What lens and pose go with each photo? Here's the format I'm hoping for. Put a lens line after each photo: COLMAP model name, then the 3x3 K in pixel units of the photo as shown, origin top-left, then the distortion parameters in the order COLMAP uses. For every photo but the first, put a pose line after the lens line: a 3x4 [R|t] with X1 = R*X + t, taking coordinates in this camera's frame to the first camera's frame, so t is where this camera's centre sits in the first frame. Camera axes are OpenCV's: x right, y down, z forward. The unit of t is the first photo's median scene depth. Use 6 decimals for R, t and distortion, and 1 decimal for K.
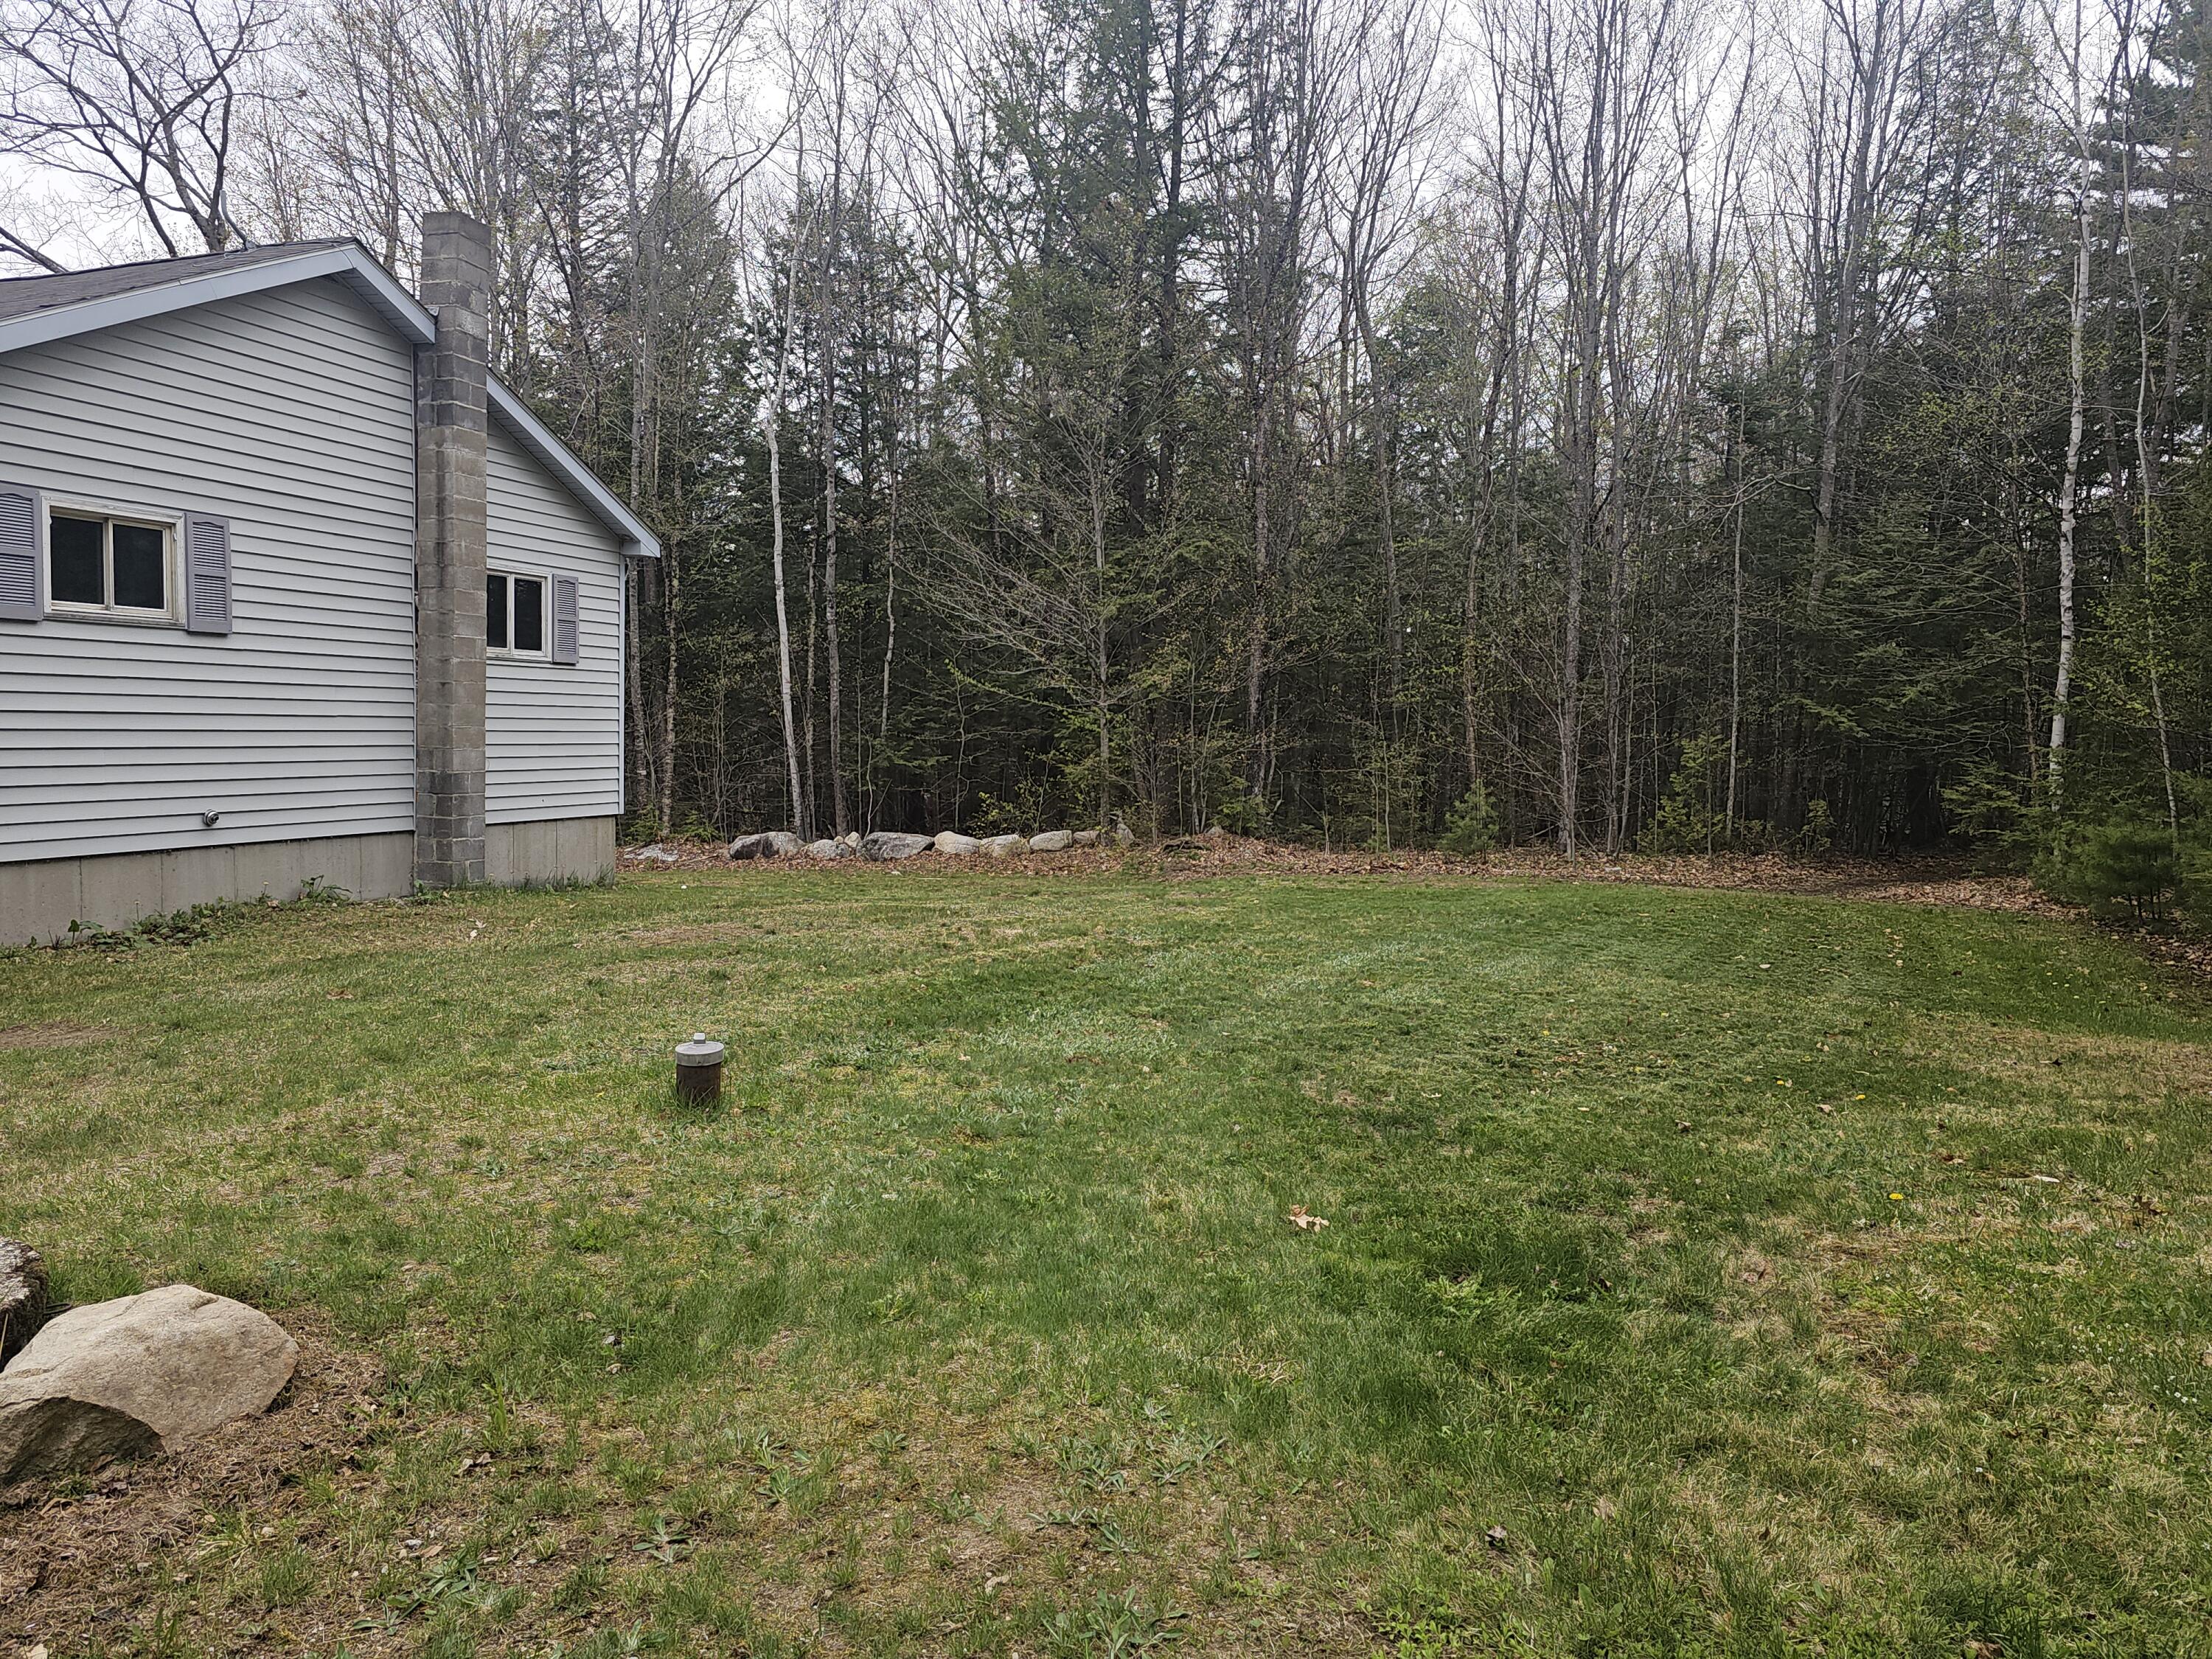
lens RADIAL K [[1479.3, 0, 1056.9], [0, 1479.3, 848.5], [0, 0, 1]] dist [0.052615, -0.005319]
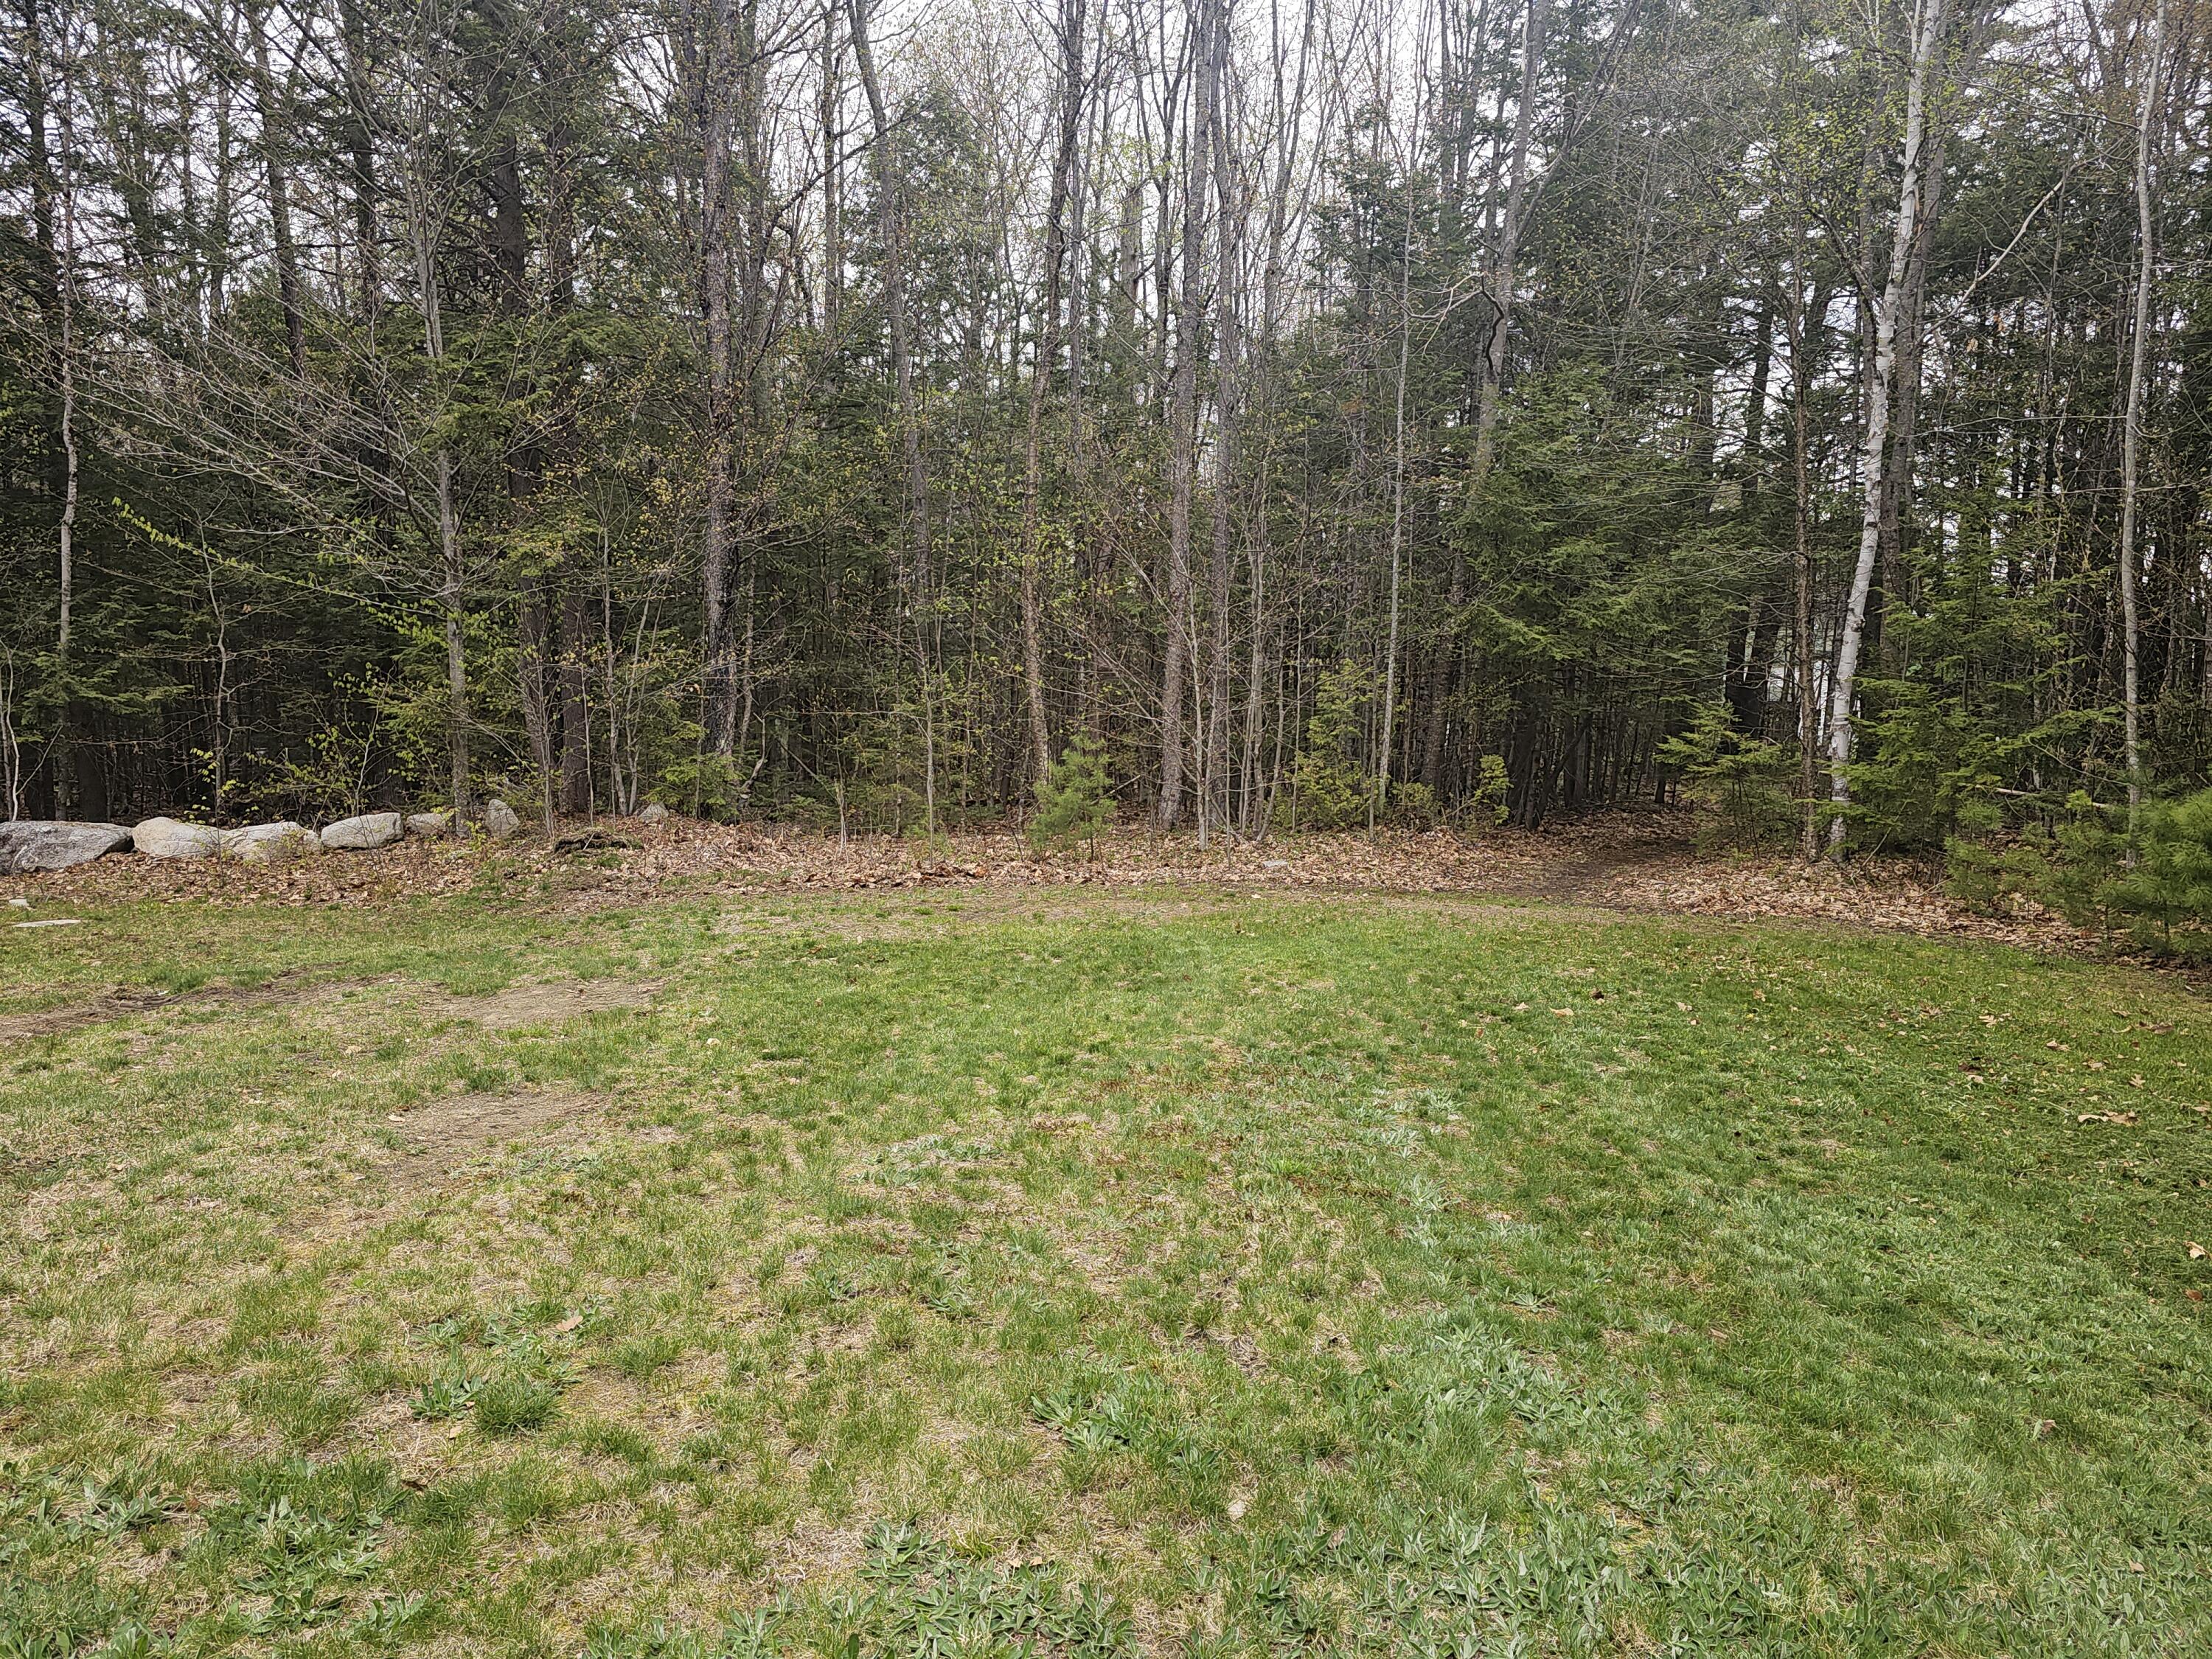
lens RADIAL K [[1479.3, 0, 1100.5], [0, 1479.3, 827.8], [0, 0, 1]] dist [0.052615, -0.005319]
pose [[0.930595, -0.024160, 0.365253, 0.056168], [0.017628, 0.999620, 0.021207, -0.015153], [-0.365626, -0.013297, 0.930667, 0.377000]]
